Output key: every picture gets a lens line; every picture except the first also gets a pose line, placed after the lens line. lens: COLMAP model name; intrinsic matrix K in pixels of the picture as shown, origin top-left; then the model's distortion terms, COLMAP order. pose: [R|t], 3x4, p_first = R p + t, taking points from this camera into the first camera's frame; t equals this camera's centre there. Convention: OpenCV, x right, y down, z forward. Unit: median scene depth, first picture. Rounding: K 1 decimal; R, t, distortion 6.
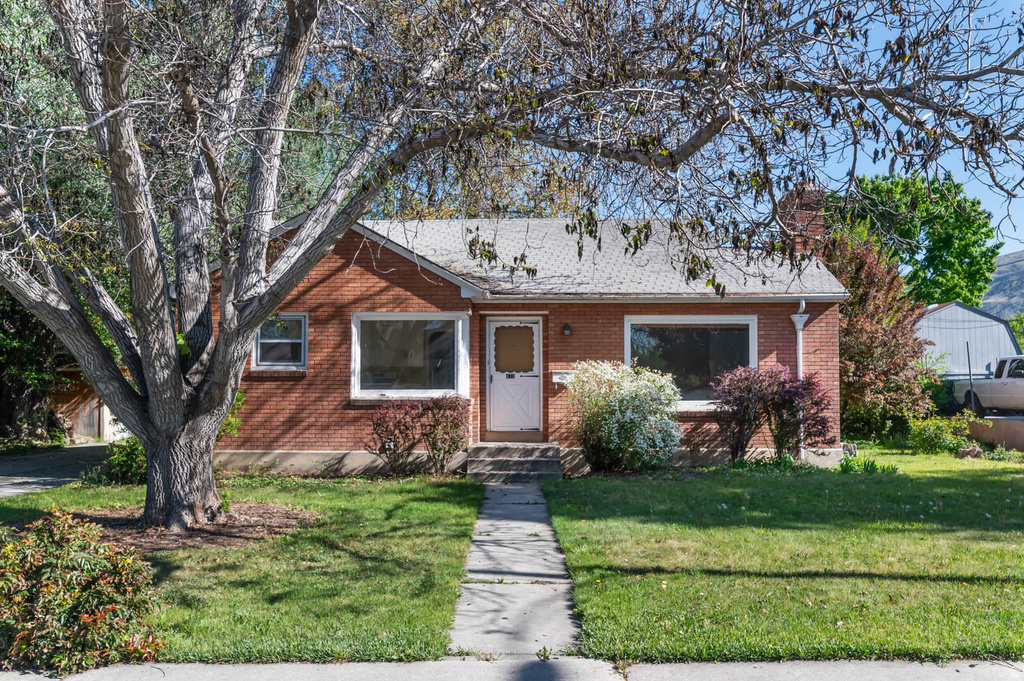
lens RADIAL K [[827.5, 0, 512.0], [0, 827.5, 340.5], [0, 0, 1]] dist [-0.008522, -0.002361]
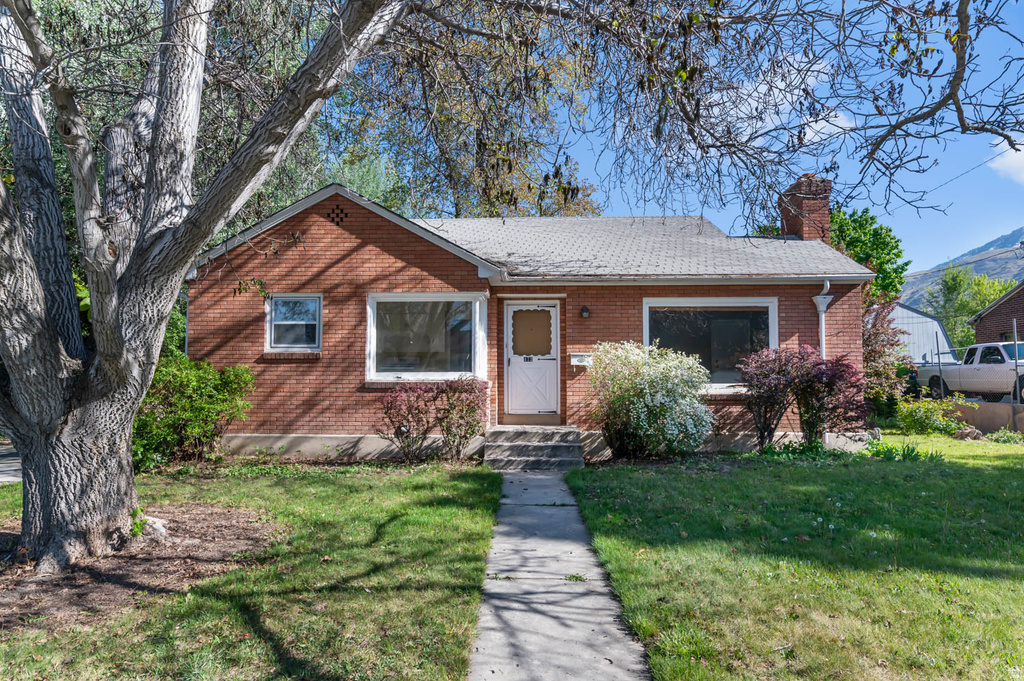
lens RADIAL K [[587.7, 0, 512.0], [0, 587.7, 340.5], [0, 0, 1]] dist [0.003238, 0.000135]
pose [[0.999850, -0.000992, -0.017299, -0.009880], [0.000920, 0.999991, -0.004114, 0.024911], [0.017303, 0.004098, 0.999842, 0.304649]]
